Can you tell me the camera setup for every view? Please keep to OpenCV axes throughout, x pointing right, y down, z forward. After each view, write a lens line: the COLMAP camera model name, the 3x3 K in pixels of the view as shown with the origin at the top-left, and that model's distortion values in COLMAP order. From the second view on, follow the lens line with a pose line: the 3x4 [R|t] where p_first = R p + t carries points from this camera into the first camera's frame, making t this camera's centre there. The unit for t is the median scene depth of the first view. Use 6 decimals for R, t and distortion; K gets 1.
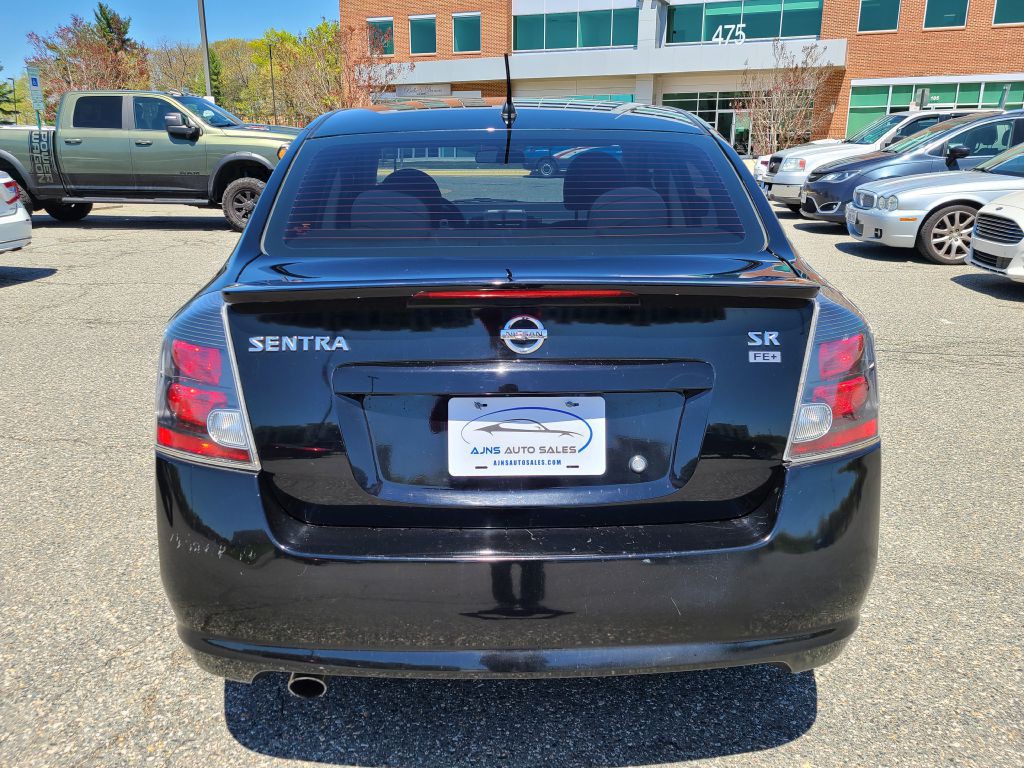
lens RADIAL K [[854.5, 0, 508.8], [0, 854.5, 386.9], [0, 0, 1]] dist [0.071791, -0.053978]
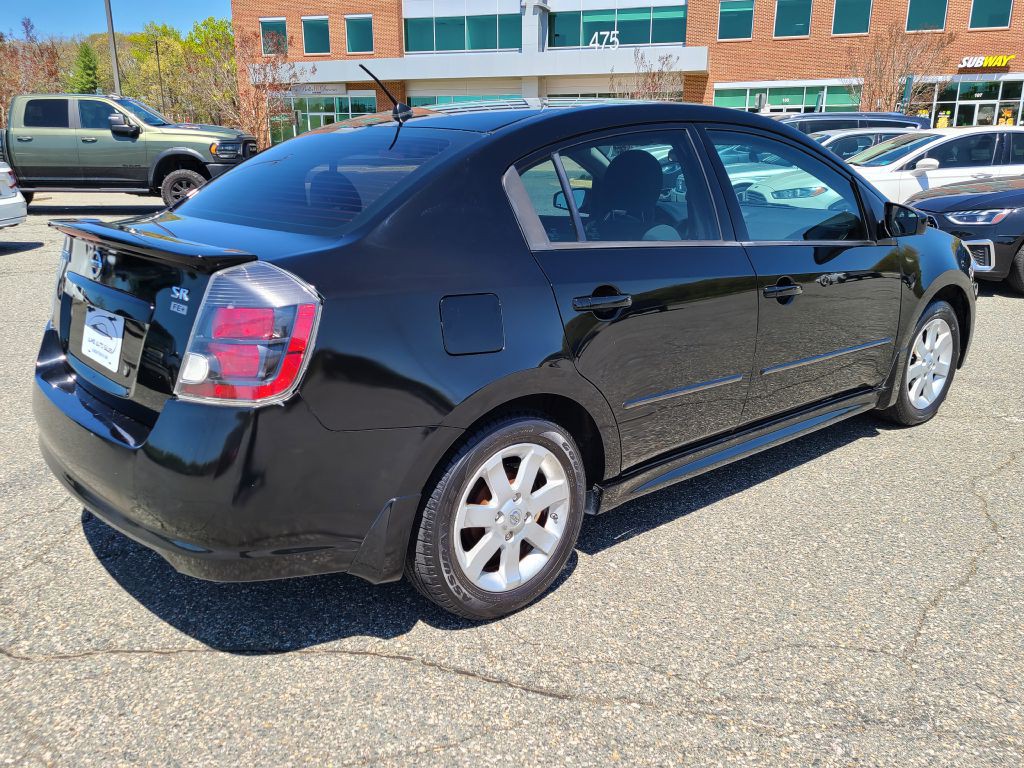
lens RADIAL K [[854.5, 0, 508.8], [0, 854.5, 386.9], [0, 0, 1]] dist [0.071791, -0.053978]
pose [[0.993066, -0.035247, 0.112153, -0.002405], [0.034935, 0.999378, 0.004752, 0.022064], [-0.112251, -0.000801, 0.993680, -0.076591]]
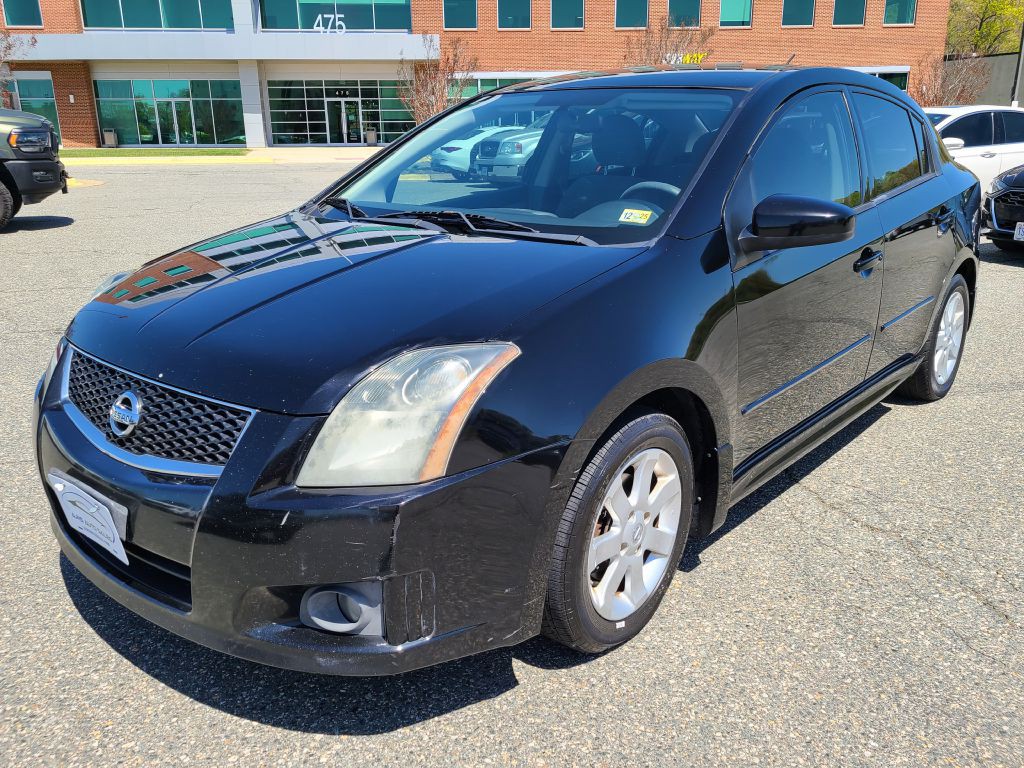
lens RADIAL K [[859.9, 0, 512.0], [0, 859.9, 384.0], [0, 0, 1]] dist [0.048453, -0.014248]
pose [[0.882224, -0.143275, 0.448501, -0.088017], [0.140169, 0.989306, 0.040319, 0.001017], [-0.449482, 0.027295, 0.892872, 0.004454]]
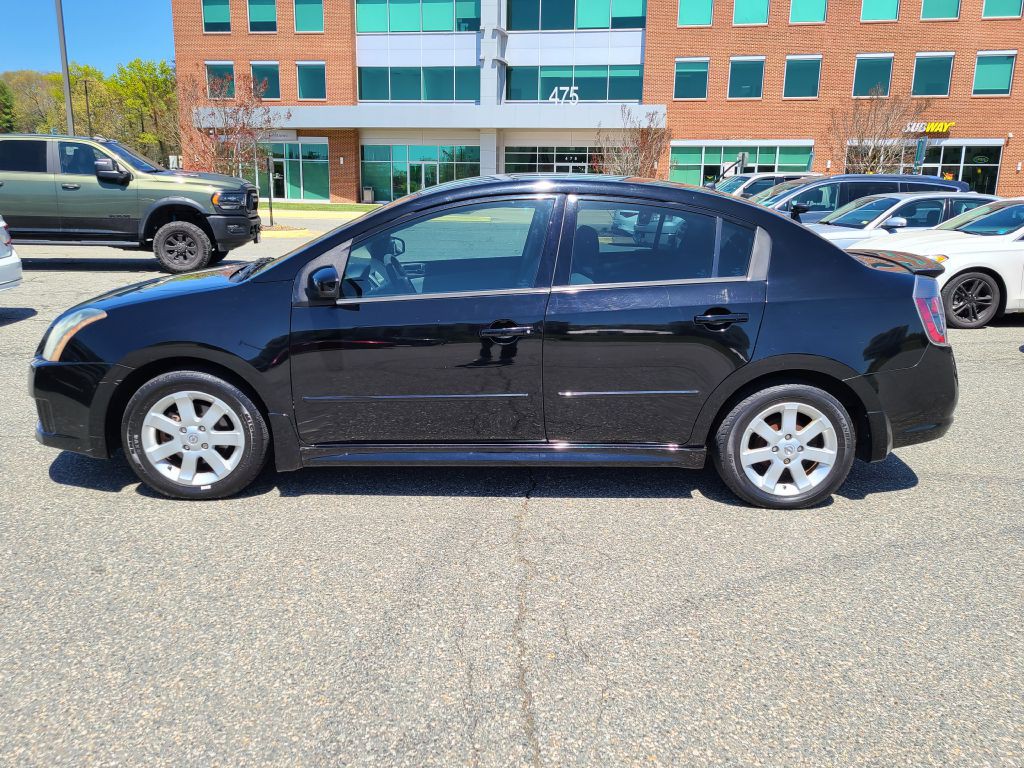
lens RADIAL K [[852.4, 0, 519.9], [0, 852.4, 386.6], [0, 0, 1]] dist [0.073675, -0.055935]
pose [[0.977388, -0.030728, 0.209210, -0.044782], [0.041047, 0.998136, -0.045163, 0.007143], [-0.207432, 0.052729, 0.976827, -0.031998]]
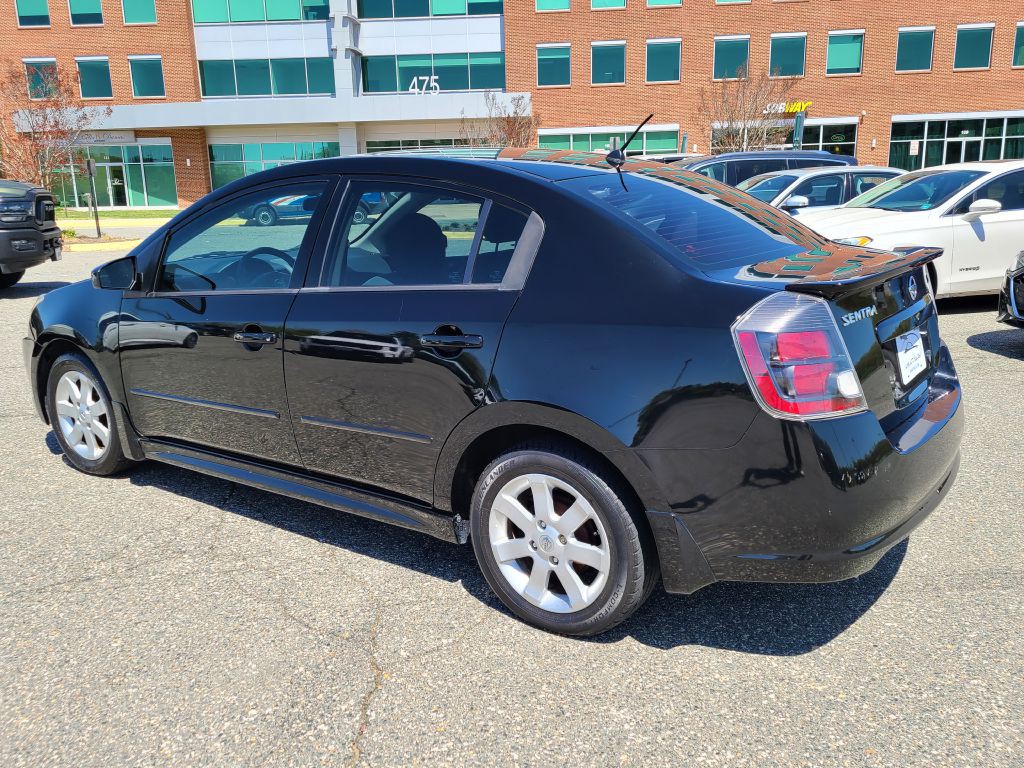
lens RADIAL K [[854.5, 0, 508.8], [0, 854.5, 386.9], [0, 0, 1]] dist [0.071791, -0.053978]
pose [[0.940047, -0.100907, 0.325775, -0.028903], [0.117054, 0.992663, -0.030295, -0.004170], [-0.320328, 0.066612, 0.944962, 0.013719]]
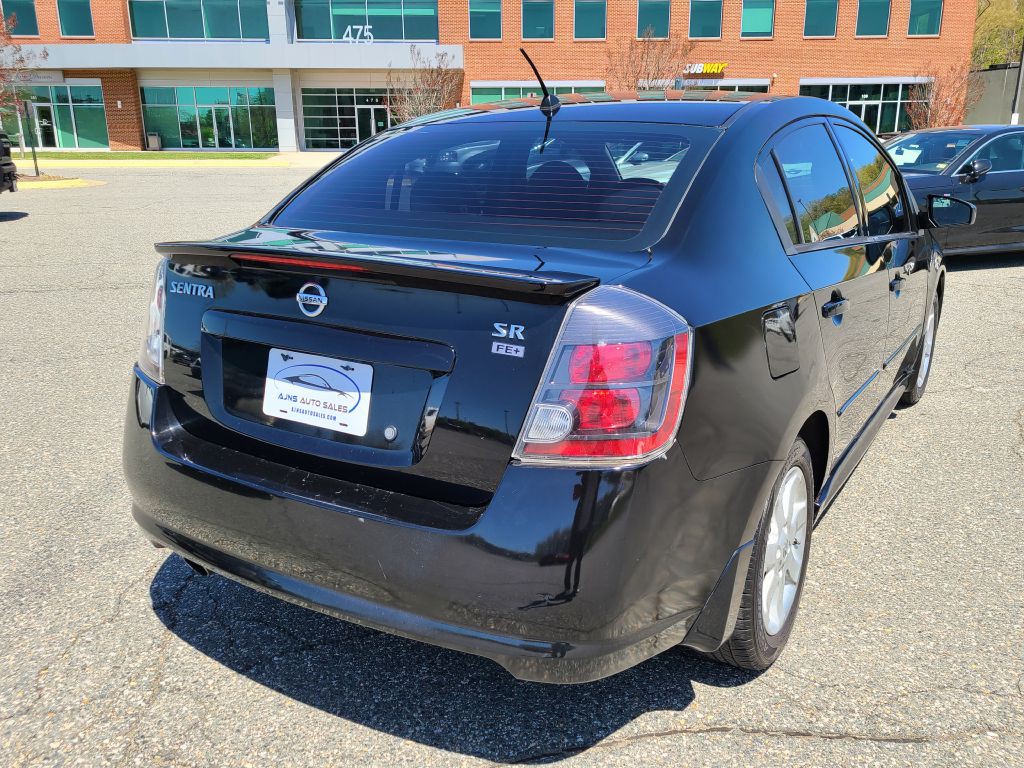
lens RADIAL K [[855.8, 0, 527.5], [0, 855.8, 381.5], [0, 0, 1]] dist [0.069302, -0.050410]
pose [[0.909912, -0.117510, 0.397808, -0.035457], [0.117139, 0.992792, 0.025330, 0.016894], [-0.397917, 0.023551, 0.917119, -0.058677]]
